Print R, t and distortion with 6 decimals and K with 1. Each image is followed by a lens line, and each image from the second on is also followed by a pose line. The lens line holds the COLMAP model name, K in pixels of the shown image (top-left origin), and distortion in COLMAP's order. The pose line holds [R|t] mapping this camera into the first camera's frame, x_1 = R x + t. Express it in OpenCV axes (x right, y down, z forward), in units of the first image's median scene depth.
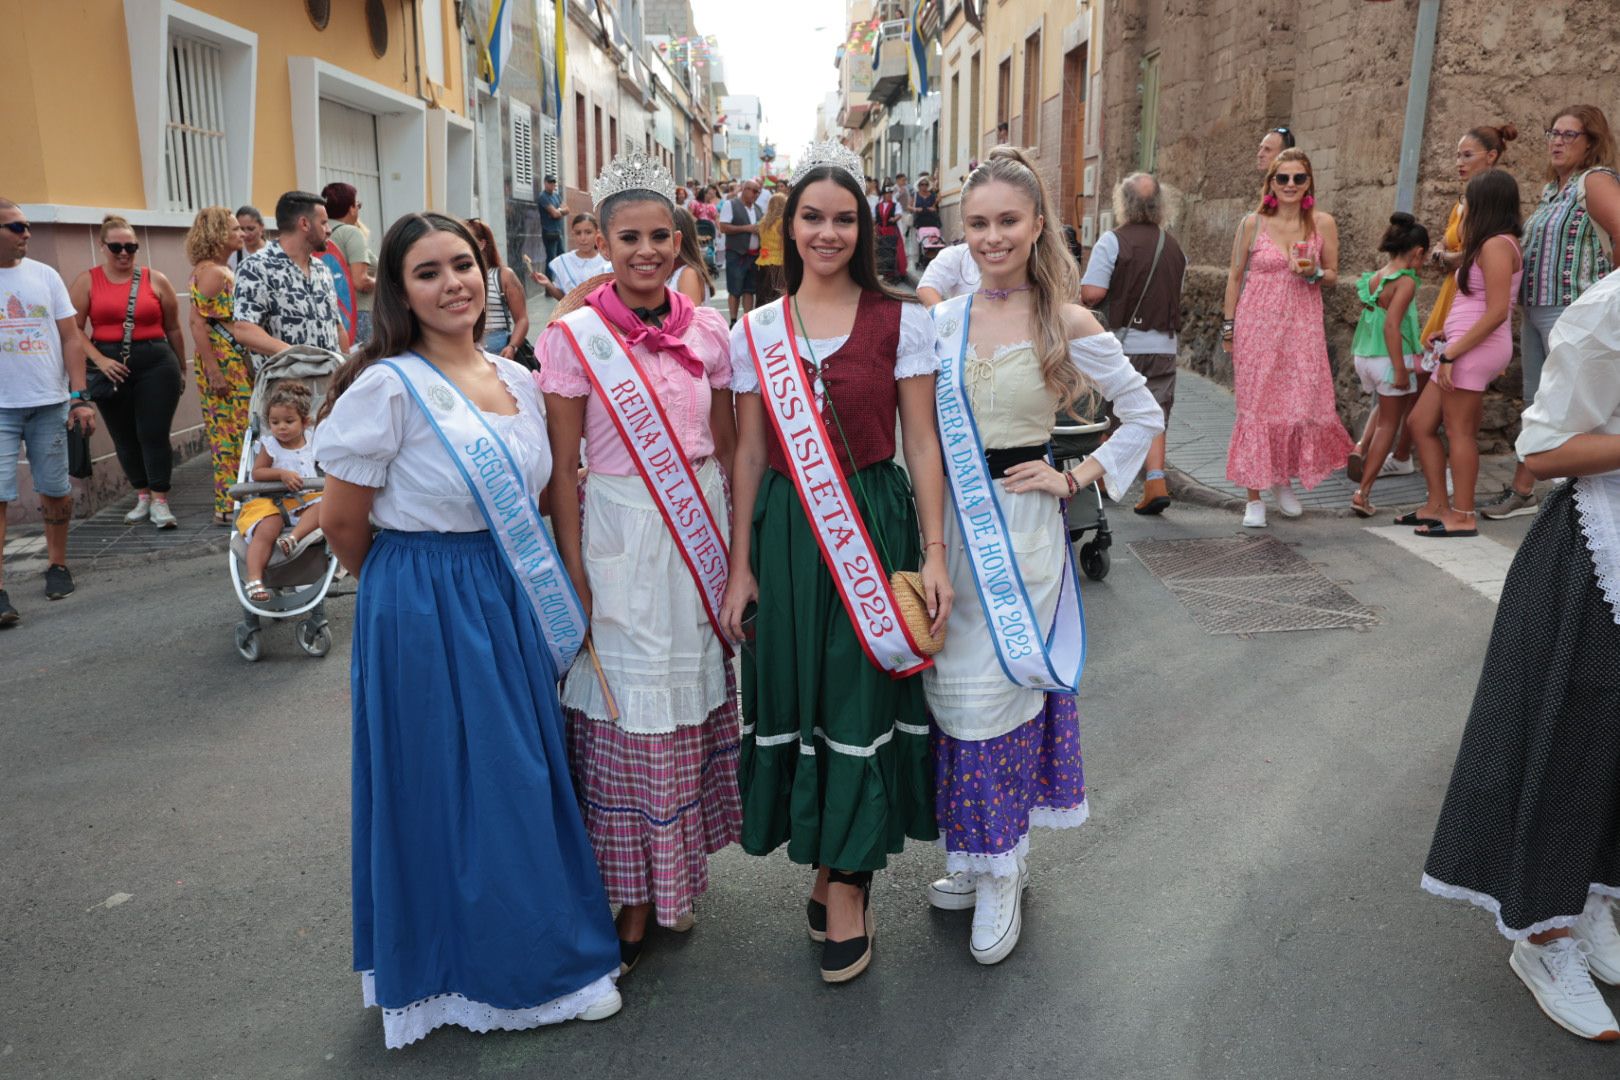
lens RADIAL K [[1291.4, 0, 810.0], [0, 1291.4, 540.0], [0, 0, 1]] dist [-0.068144, 0.080382]
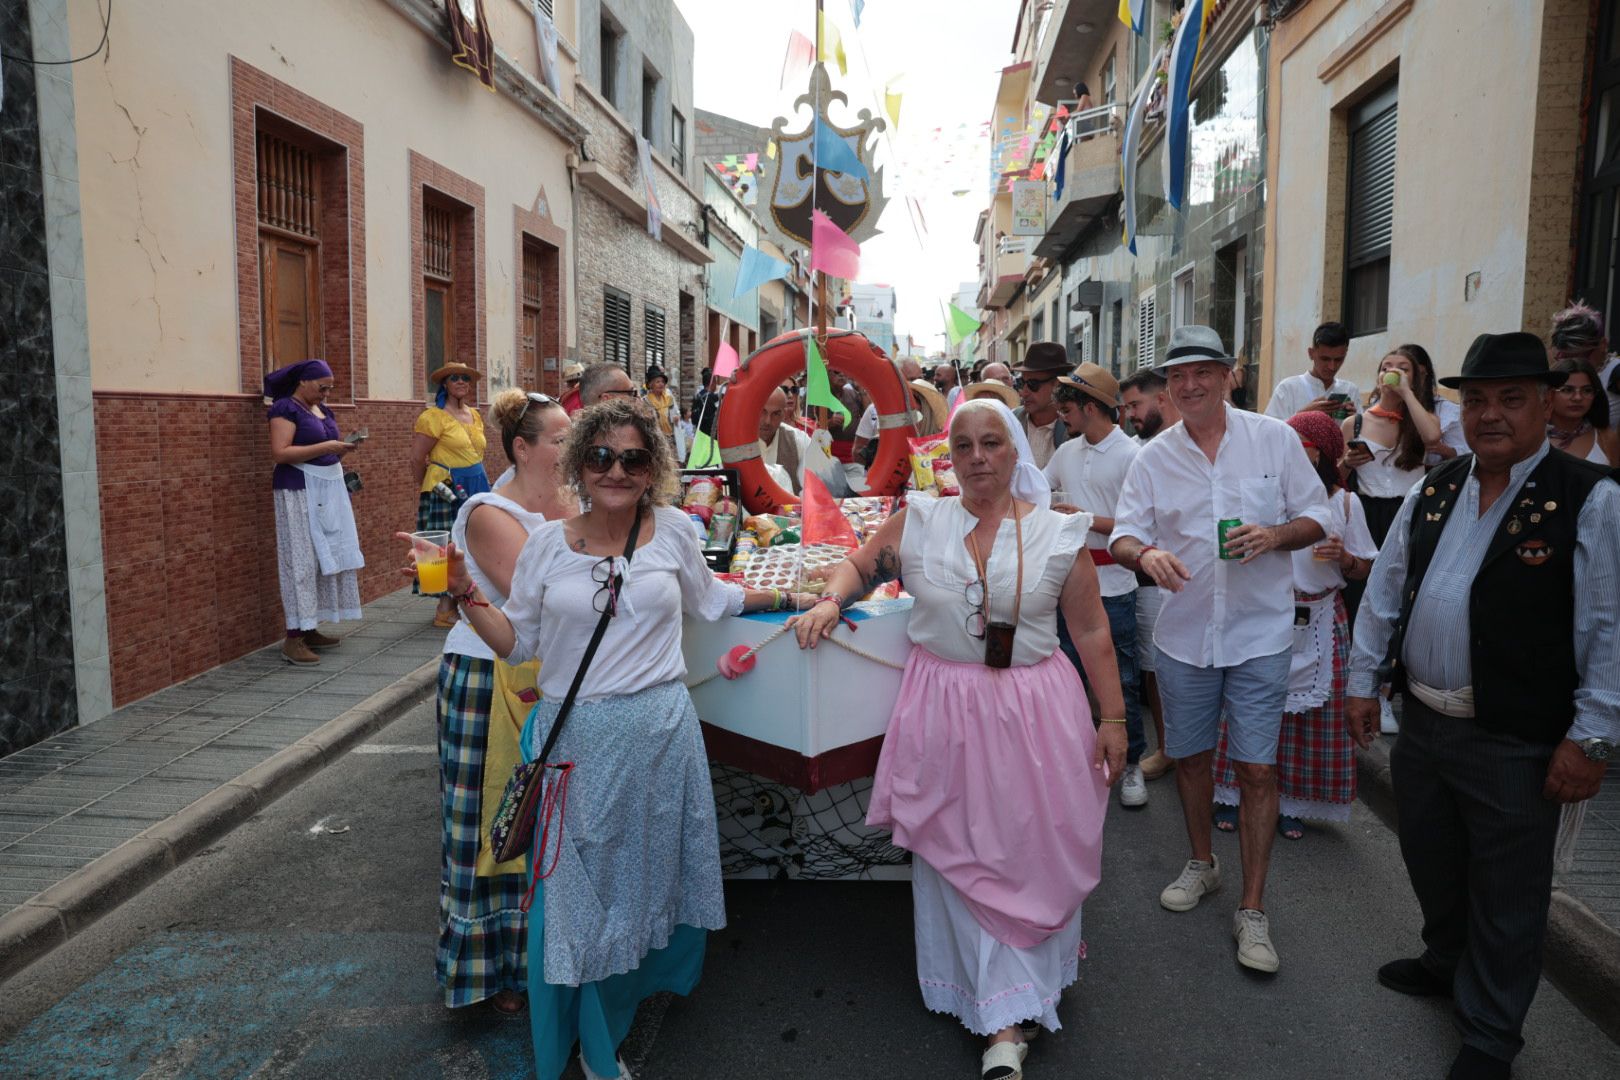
lens RADIAL K [[1095.3, 0, 810.0], [0, 1095.3, 540.0], [0, 0, 1]] dist [-0.105777, 0.083578]
pose [[0.992967, 0.017302, -0.117124, -0.003808], [-0.030831, 0.992921, -0.114704, -0.131182], [0.114311, 0.117508, 0.986471, 0.468115]]
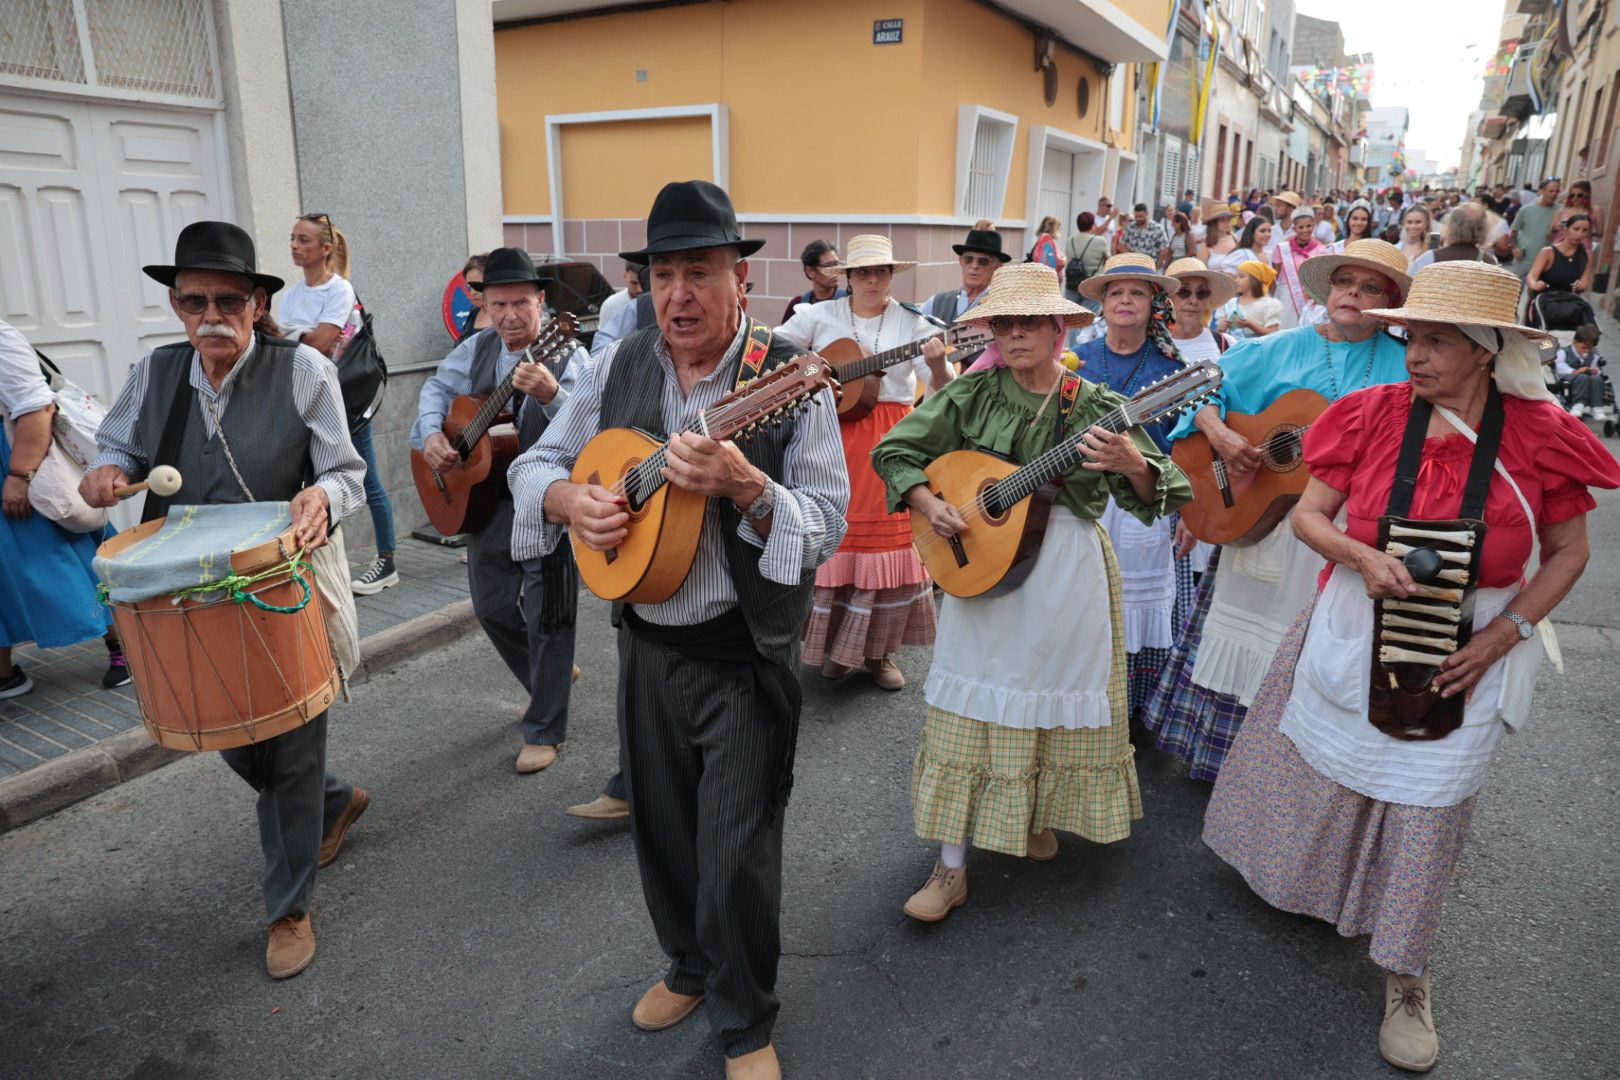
lens RADIAL K [[1095.3, 0, 810.0], [0, 1095.3, 540.0], [0, 0, 1]] dist [-0.105777, 0.083578]
pose [[0.863209, 0.142984, -0.484176, 0.028603], [-0.120348, 0.989686, 0.077707, 0.023621], [0.490293, -0.008808, 0.871513, -0.103740]]
